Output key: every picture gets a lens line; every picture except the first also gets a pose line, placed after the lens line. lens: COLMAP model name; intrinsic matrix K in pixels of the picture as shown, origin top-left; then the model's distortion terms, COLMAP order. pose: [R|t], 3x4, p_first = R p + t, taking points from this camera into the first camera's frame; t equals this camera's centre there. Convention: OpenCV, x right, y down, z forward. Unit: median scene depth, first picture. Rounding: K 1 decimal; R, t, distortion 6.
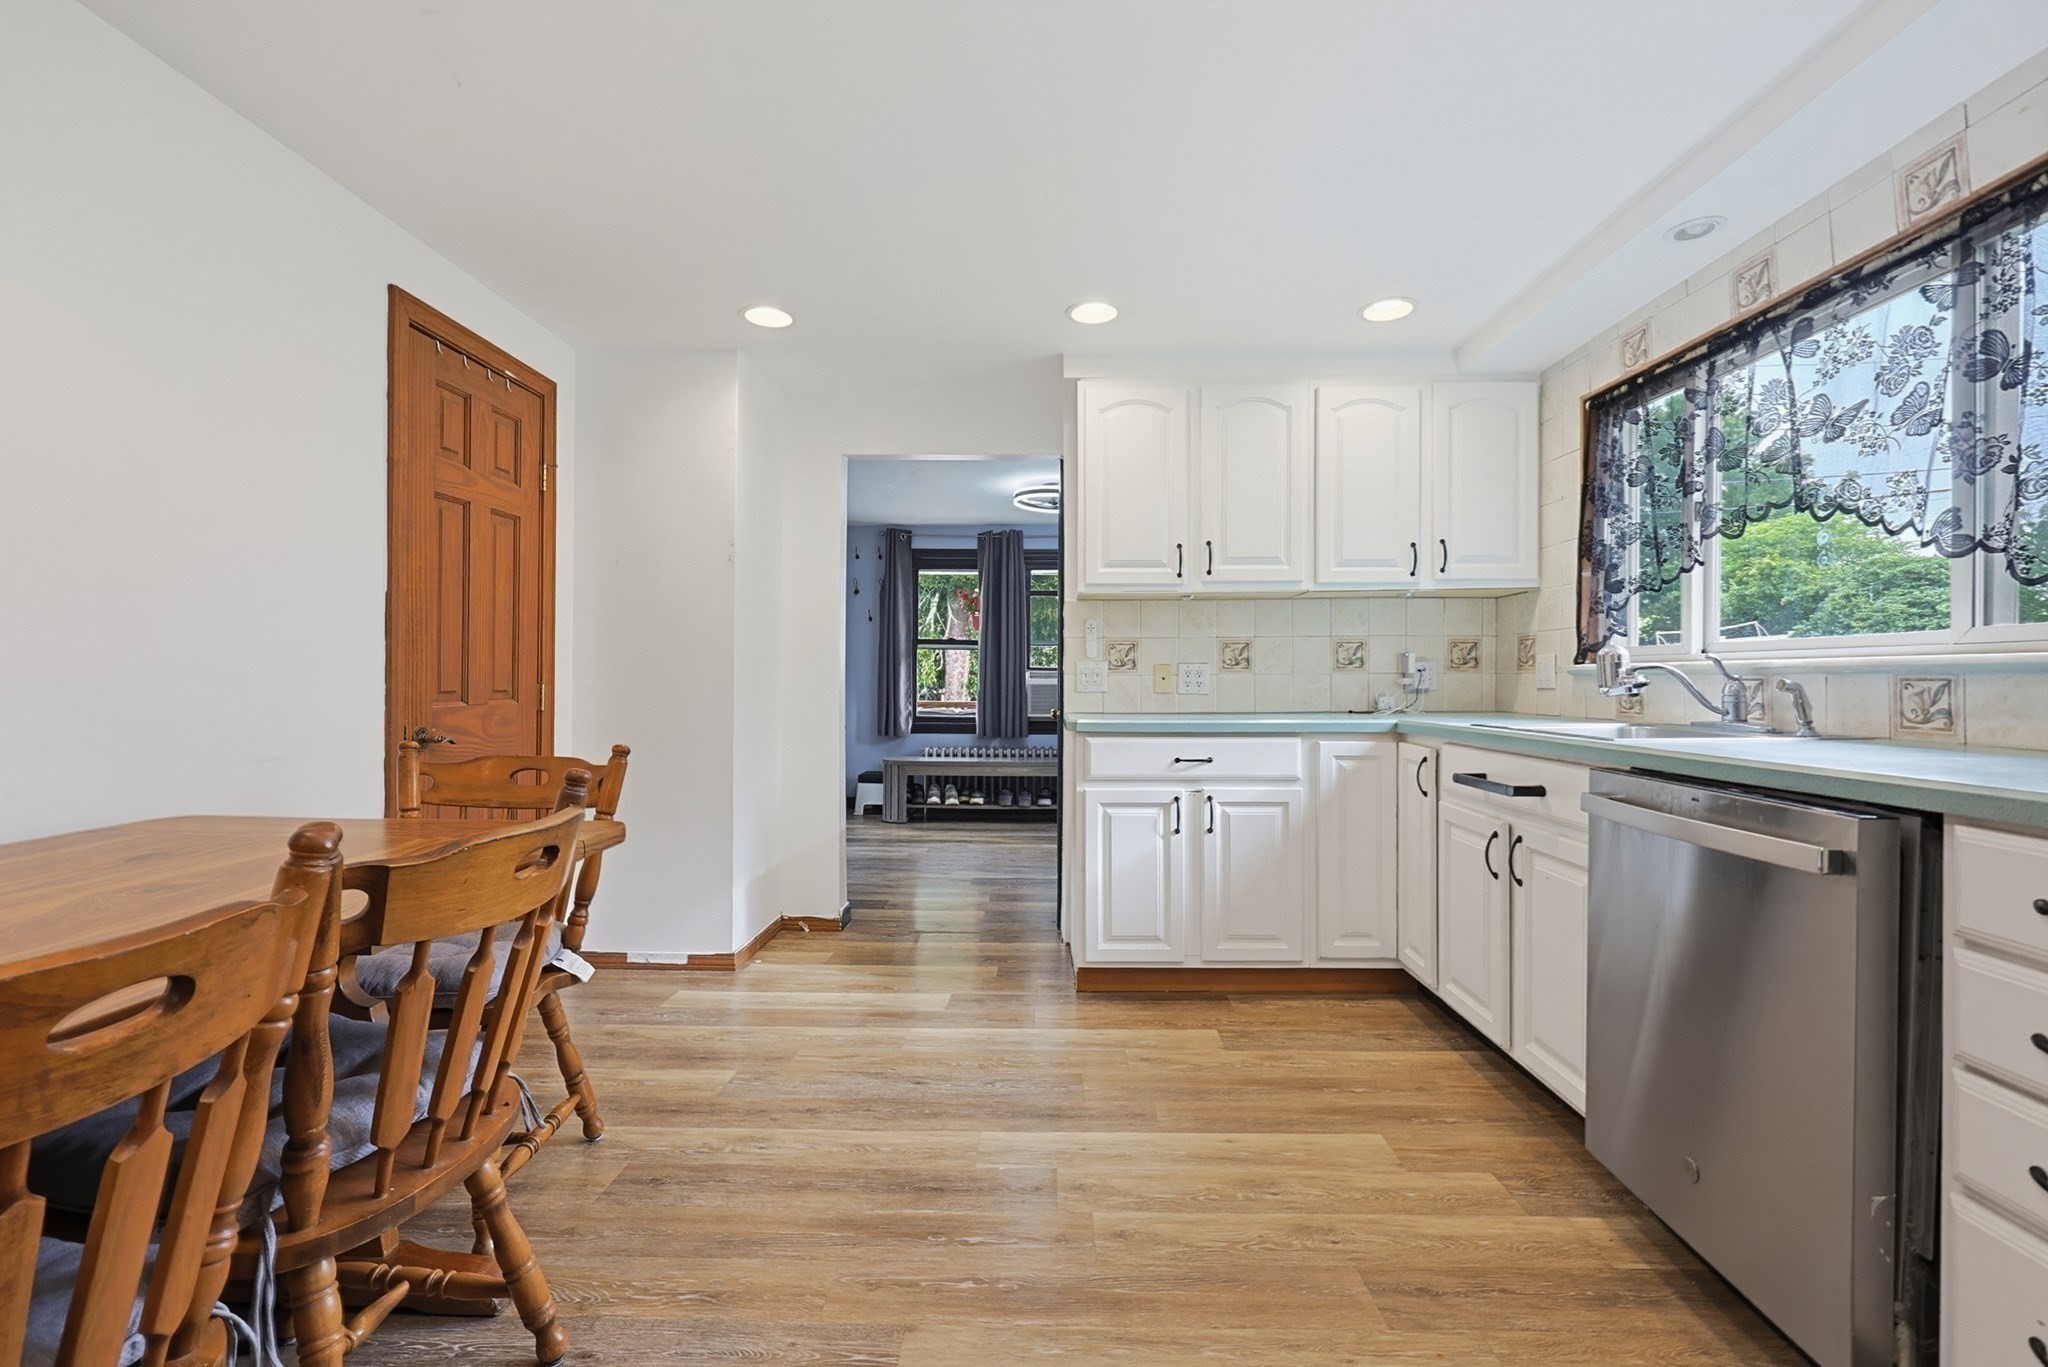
lens RADIAL K [[868.6, 0, 1034.9], [0, 868.6, 675.9], [0, 0, 1]] dist [-0.001146, -0.000036]
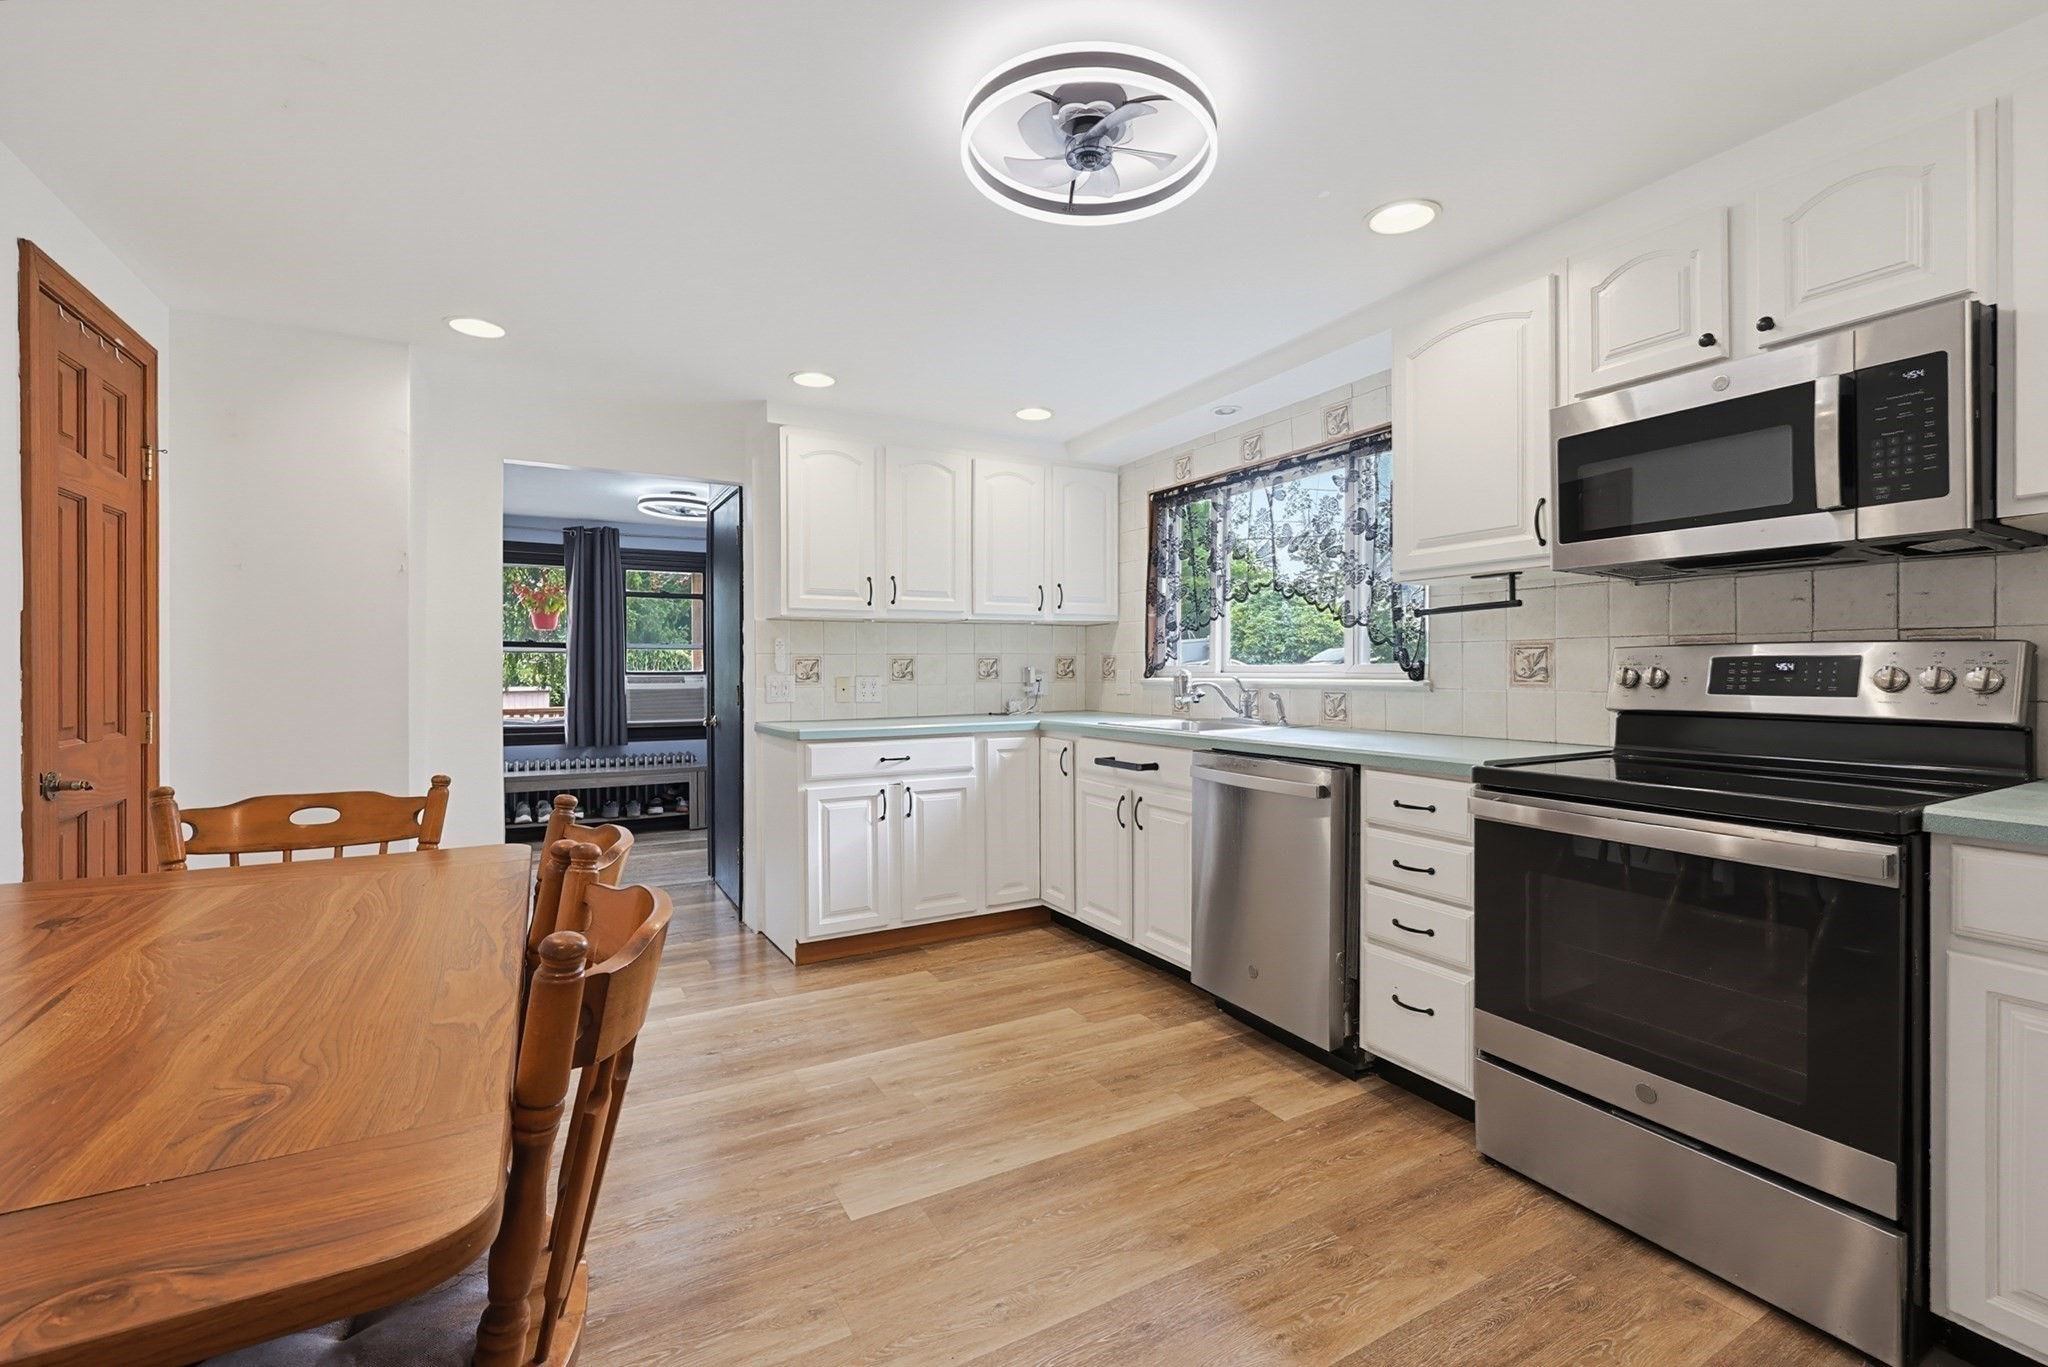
lens RADIAL K [[884.5, 0, 1031.3], [0, 884.5, 676.9], [0, 0, 1]] dist [-0.004255, 0.000330]
pose [[0.865481, -0.009130, 0.500858, -0.289663], [0.004815, 0.999939, 0.009907, -0.031648], [-0.500918, -0.006162, 0.865473, -0.182585]]
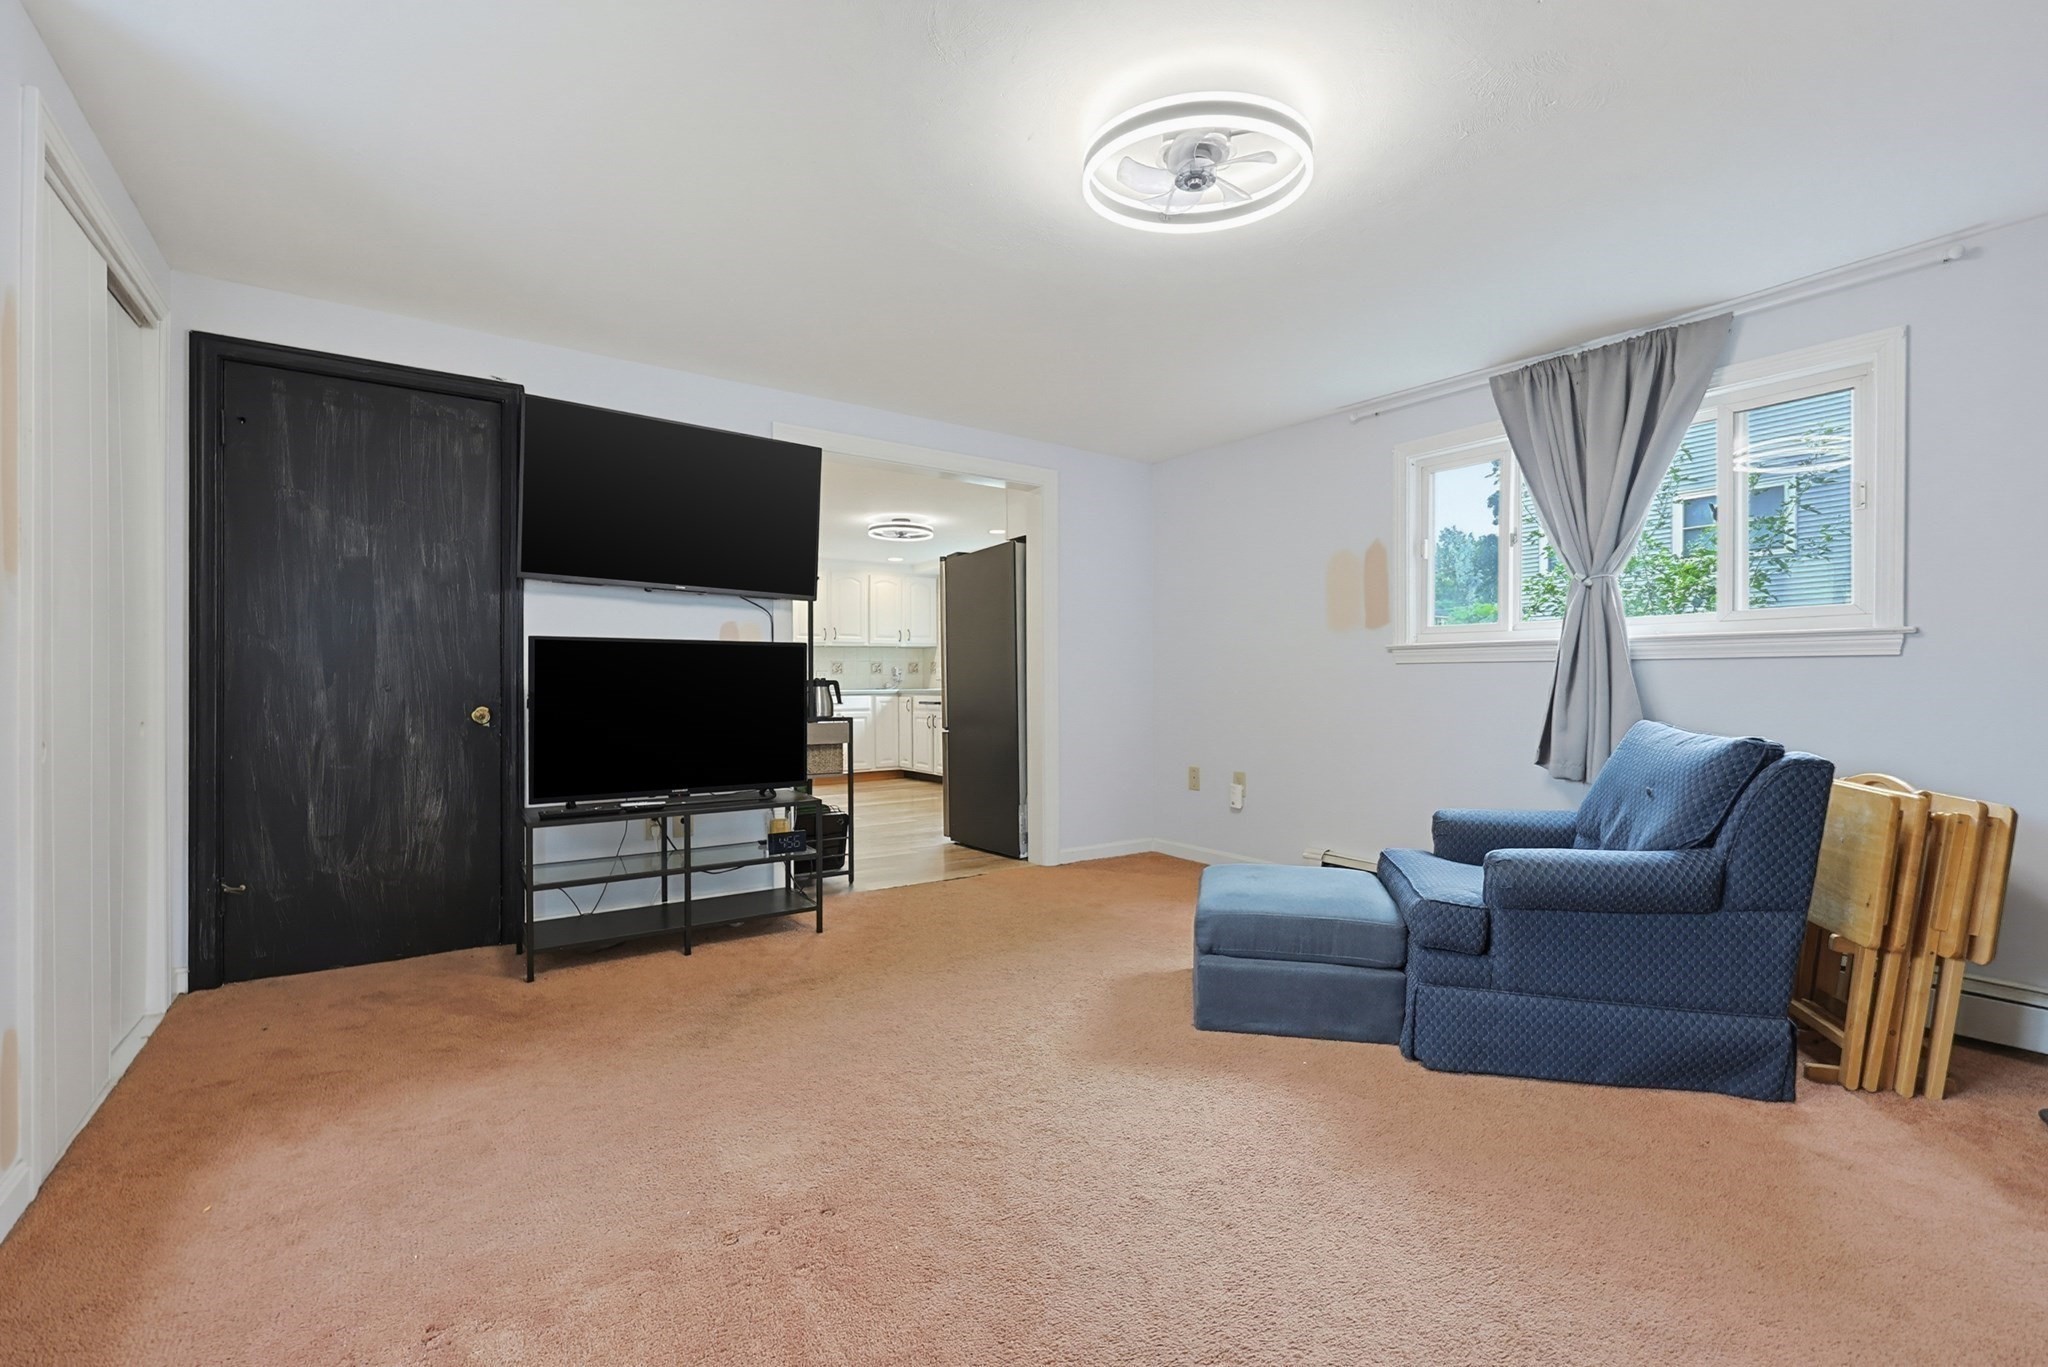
lens RADIAL K [[884.5, 0, 1031.3], [0, 884.5, 676.9], [0, 0, 1]] dist [-0.004255, 0.000330]
pose [[0.795879, -0.003769, 0.605444, -1.189279], [0.004967, 0.999988, -0.000304, 0.008201], [-0.605435, 0.003249, 0.795888, -1.920098]]
